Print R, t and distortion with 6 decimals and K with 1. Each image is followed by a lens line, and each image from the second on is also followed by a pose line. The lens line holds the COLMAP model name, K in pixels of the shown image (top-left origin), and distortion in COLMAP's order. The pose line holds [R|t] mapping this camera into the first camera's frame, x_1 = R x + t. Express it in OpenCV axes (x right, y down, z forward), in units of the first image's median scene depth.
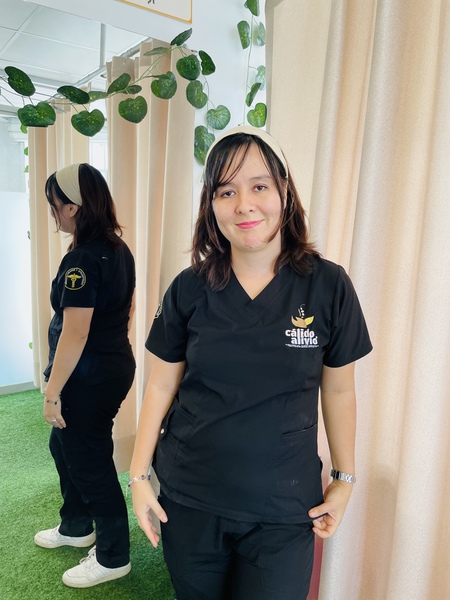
lens RADIAL K [[452.3, 0, 225.0], [0, 452.3, 300.0], [0, 0, 1]] dist [0.005418, -0.065730]
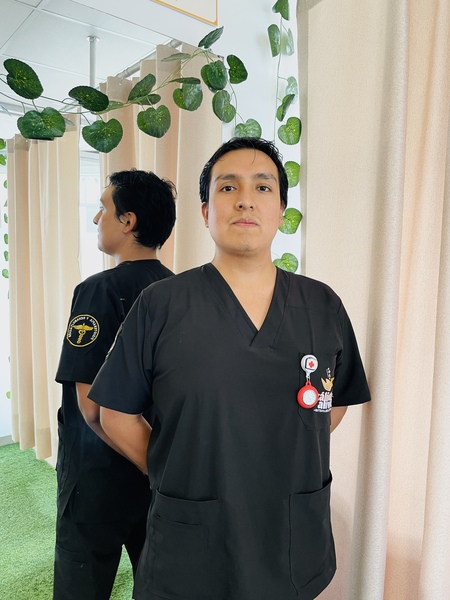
lens RADIAL K [[459.4, 0, 225.0], [0, 459.4, 300.0], [0, 0, 1]] dist [-0.004250, -0.078556]
pose [[0.998289, -0.031685, 0.049137, -0.114746], [0.035191, 0.996769, -0.072203, -0.030215], [-0.046690, 0.073809, 0.996179, 0.169415]]
